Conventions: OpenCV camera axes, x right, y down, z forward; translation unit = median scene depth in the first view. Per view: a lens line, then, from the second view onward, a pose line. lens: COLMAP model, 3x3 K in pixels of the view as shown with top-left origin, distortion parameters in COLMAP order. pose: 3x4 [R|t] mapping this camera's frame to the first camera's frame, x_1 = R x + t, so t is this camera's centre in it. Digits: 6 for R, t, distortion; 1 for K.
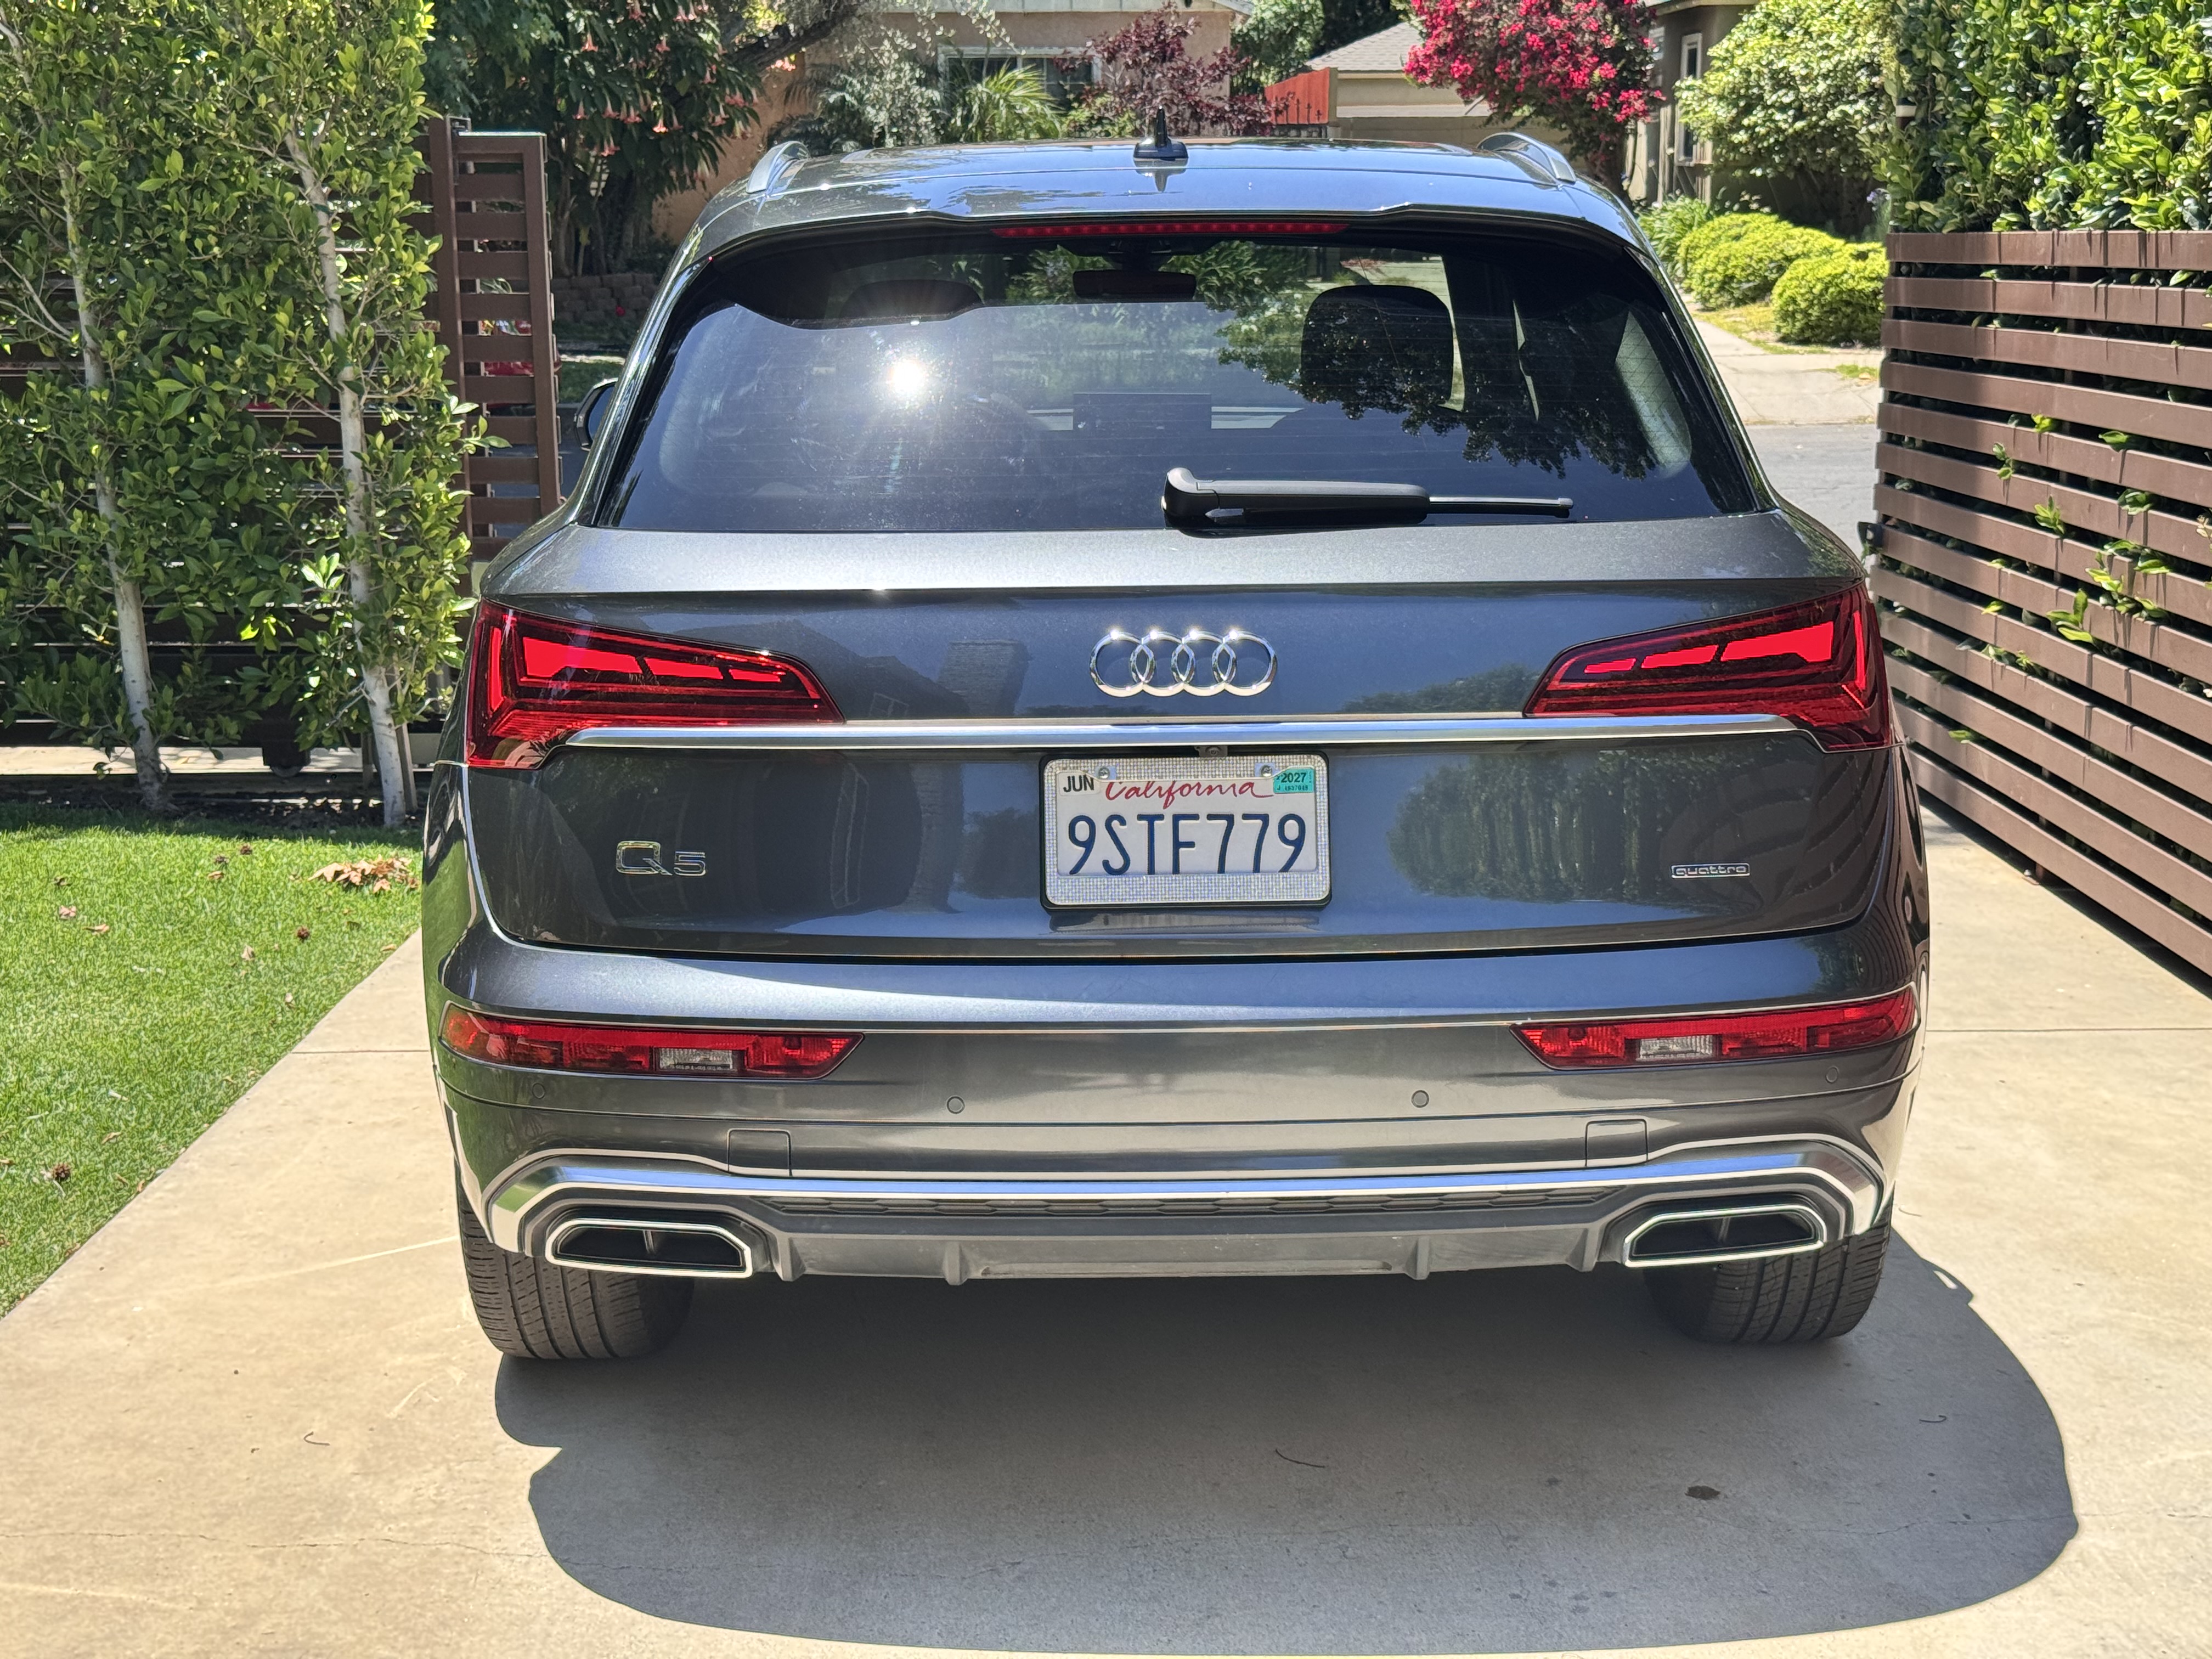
lens RADIAL K [[3096.9, 0, 1106.0], [0, 3096.9, 829.5], [0, 0, 1]] dist [0.167410, -0.354837]
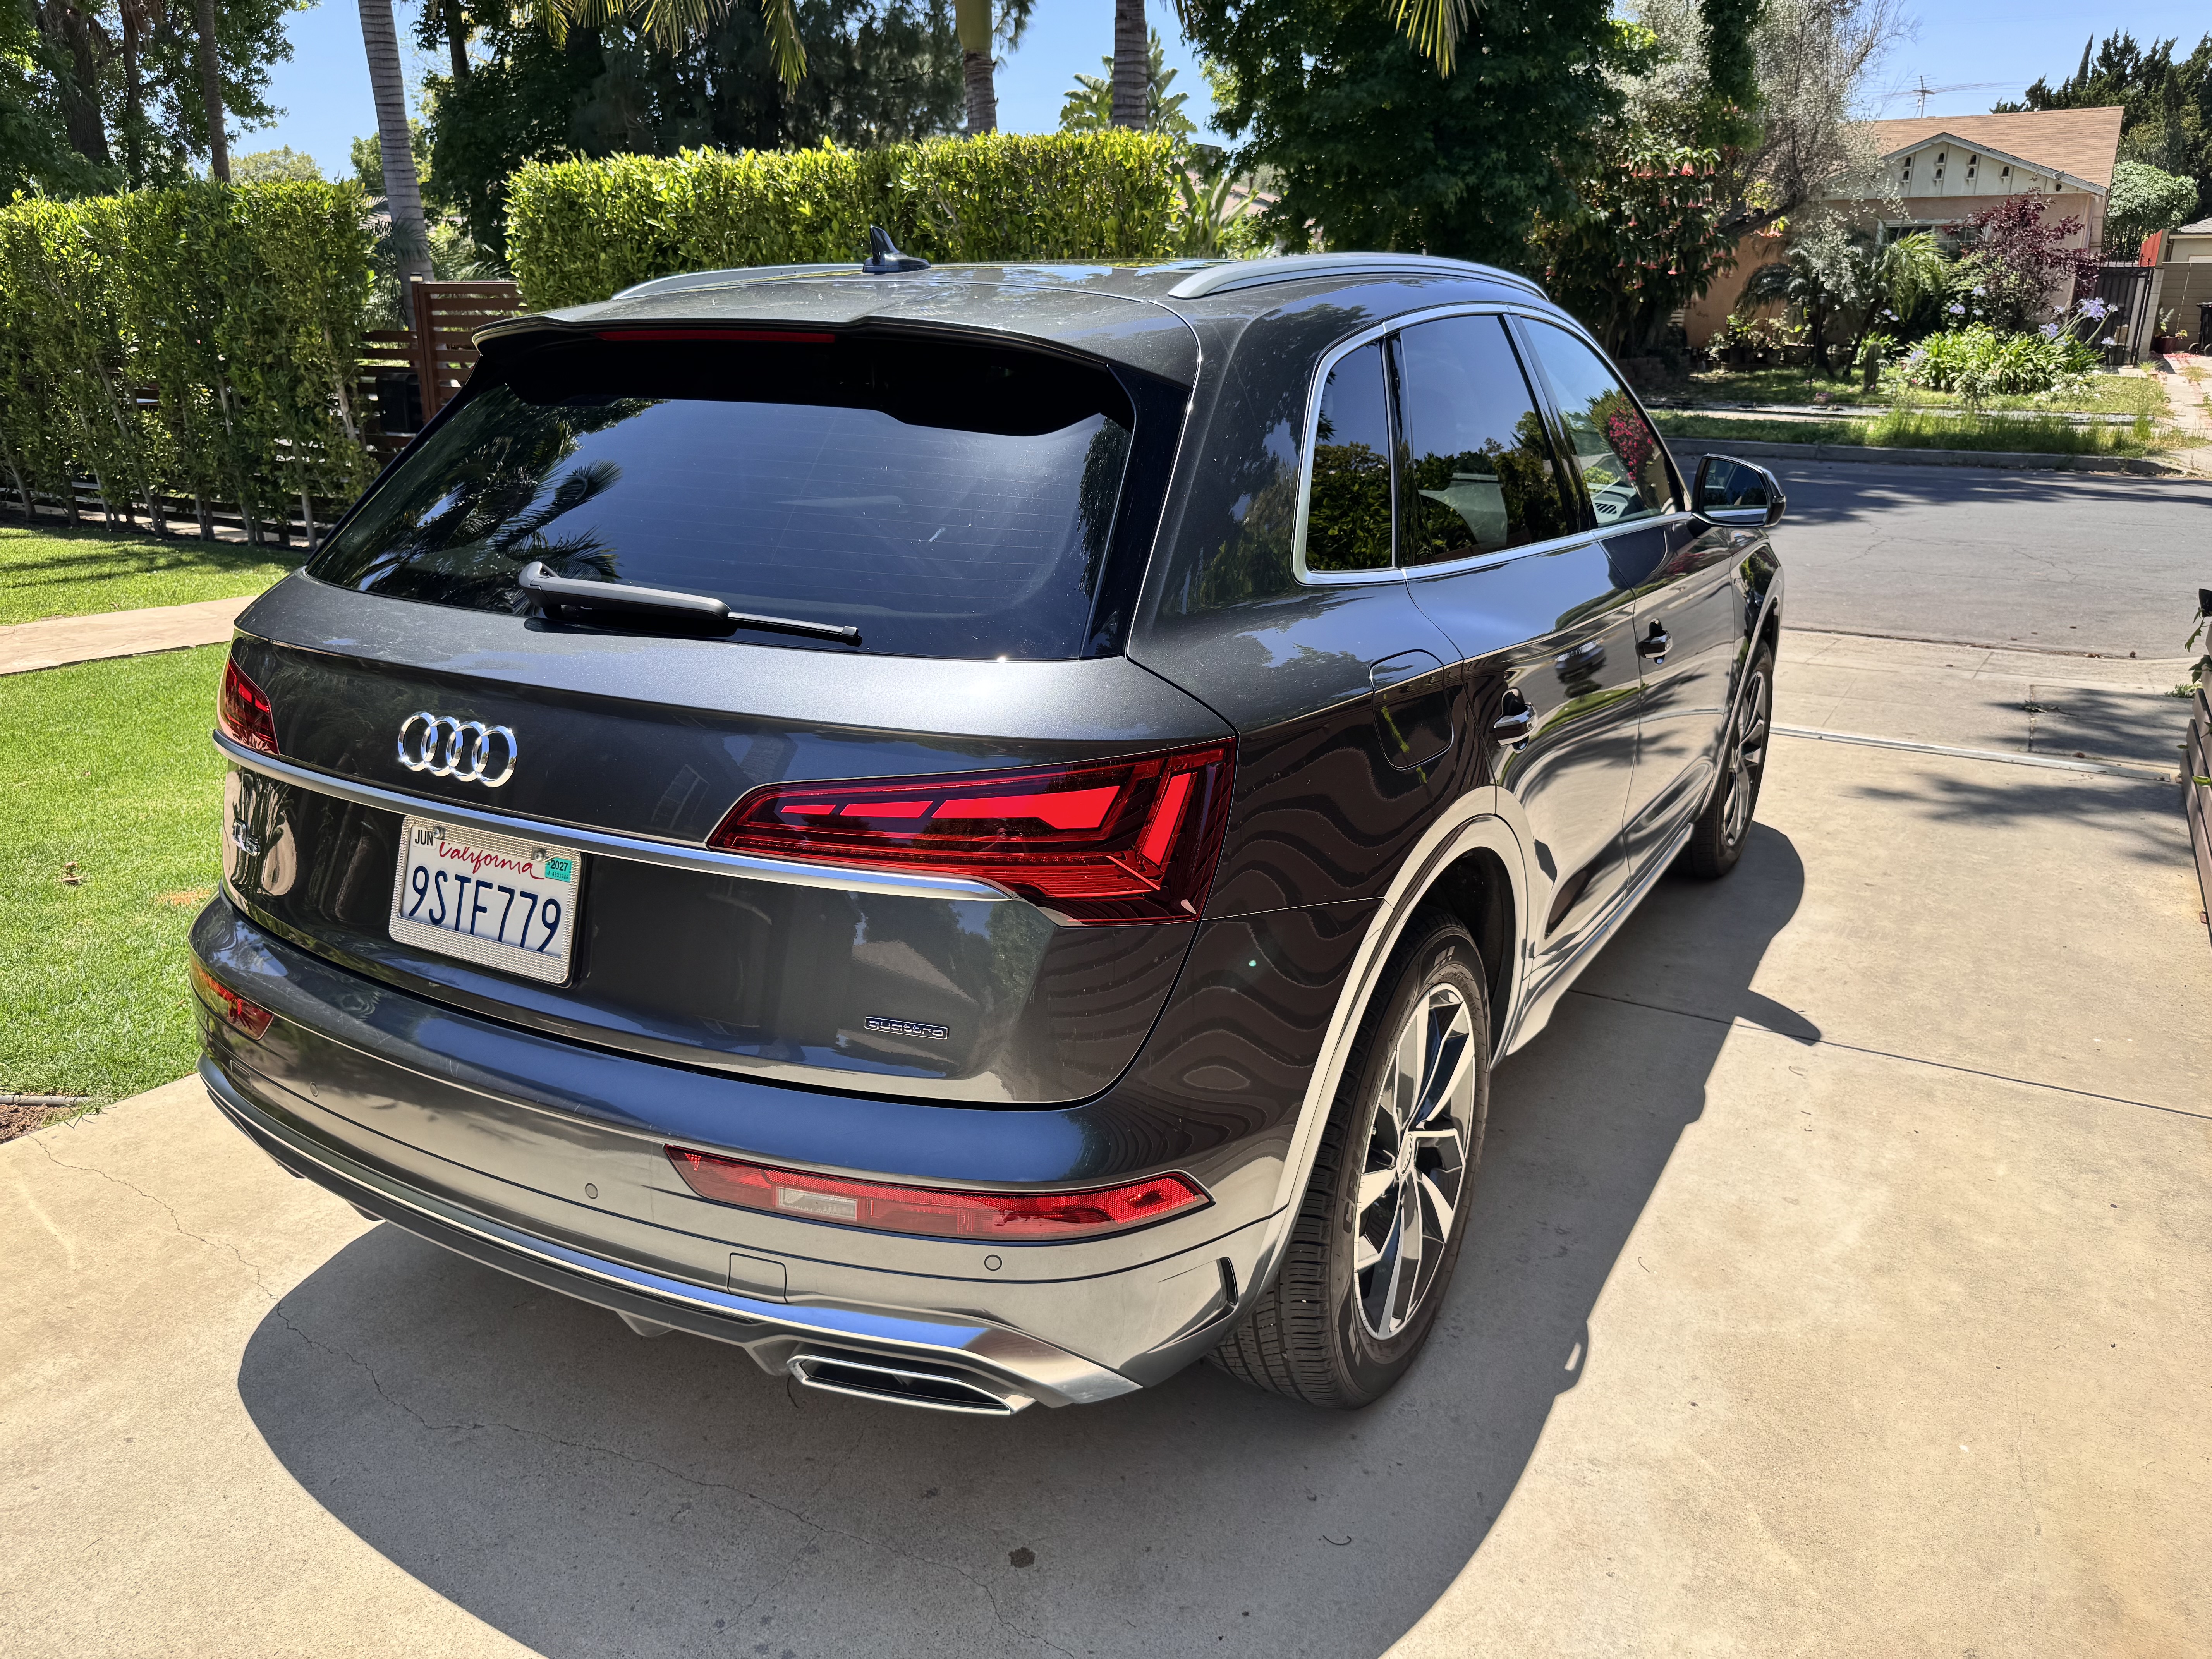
lens RADIAL K [[1592.0, 0, 1106.0], [0, 1592.0, 829.5], [0, 0, 1]] dist [0.020455, -0.018835]
pose [[0.867536, 0.164120, -0.469518, 0.471804], [-0.109610, 0.983868, 0.141383, -0.125292], [0.485147, -0.071191, 0.871530, 0.604794]]
